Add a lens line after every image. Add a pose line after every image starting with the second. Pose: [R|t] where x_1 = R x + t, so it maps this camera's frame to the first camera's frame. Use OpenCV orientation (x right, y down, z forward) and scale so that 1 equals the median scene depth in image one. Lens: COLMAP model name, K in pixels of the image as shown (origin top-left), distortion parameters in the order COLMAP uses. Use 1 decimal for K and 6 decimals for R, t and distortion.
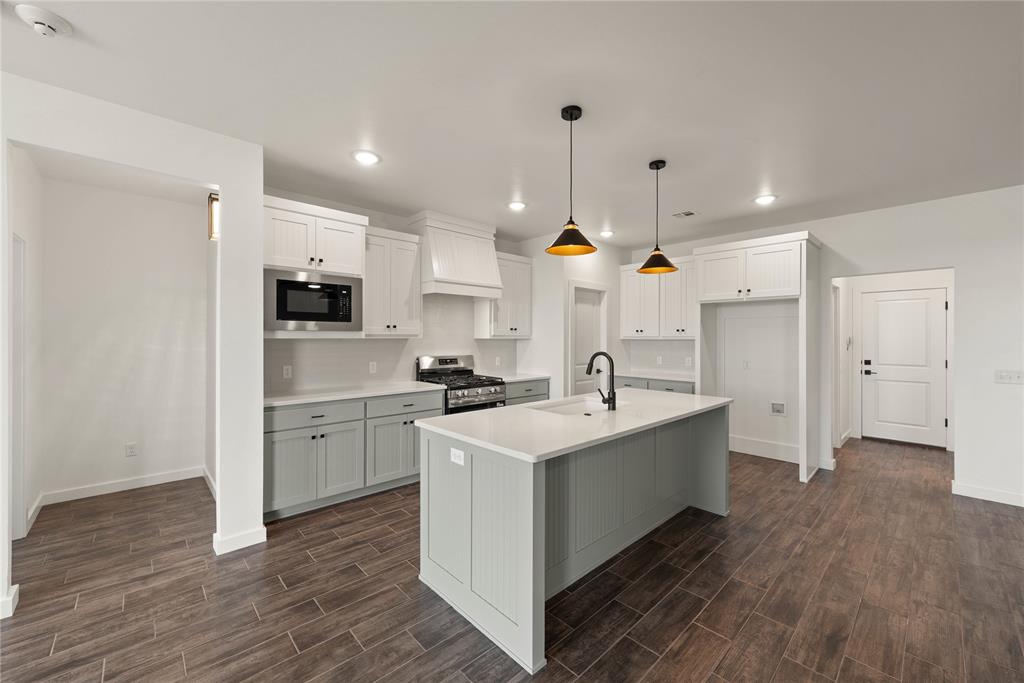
lens RADIAL K [[401.5, 0, 508.7], [0, 401.5, 337.8], [0, 0, 1]] dist [-0.001949, -0.000897]
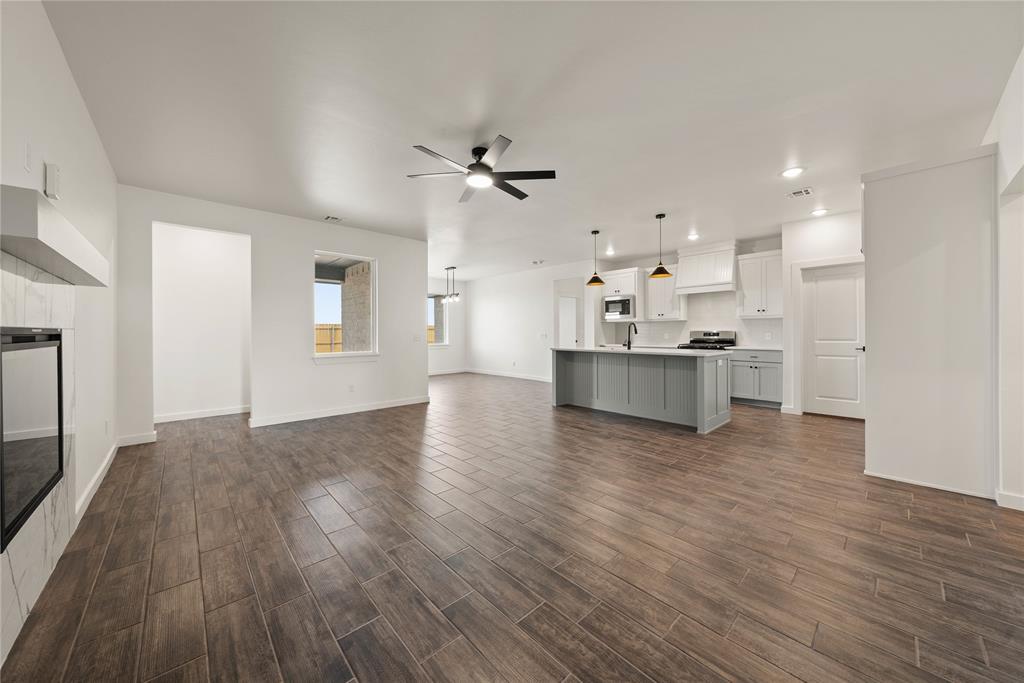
lens RADIAL K [[357.8, 0, 508.1], [0, 357.8, 333.6], [0, 0, 1]] dist [0.000621, -0.000774]
pose [[-0.011472, -0.001492, -0.999933, 1.659745], [0.002543, 0.999996, -0.001521, 0.073732], [0.999931, -0.002560, -0.011468, 0.292423]]
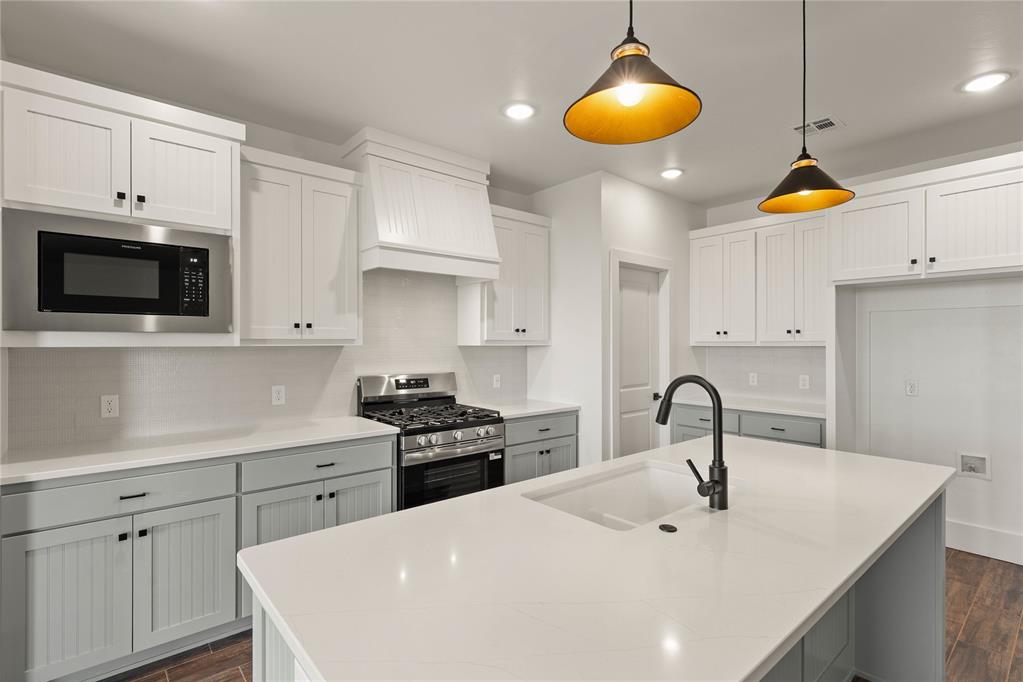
lens RADIAL K [[488.7, 0, 510.2], [0, 488.7, 344.3], [0, 0, 1]] dist [0.001317, 0.000416]
pose [[0.999163, -0.002745, -0.040813, 0.038473], [0.002787, 0.999996, 0.000972, -0.001258], [0.040810, -0.001085, 0.999166, 0.344127]]
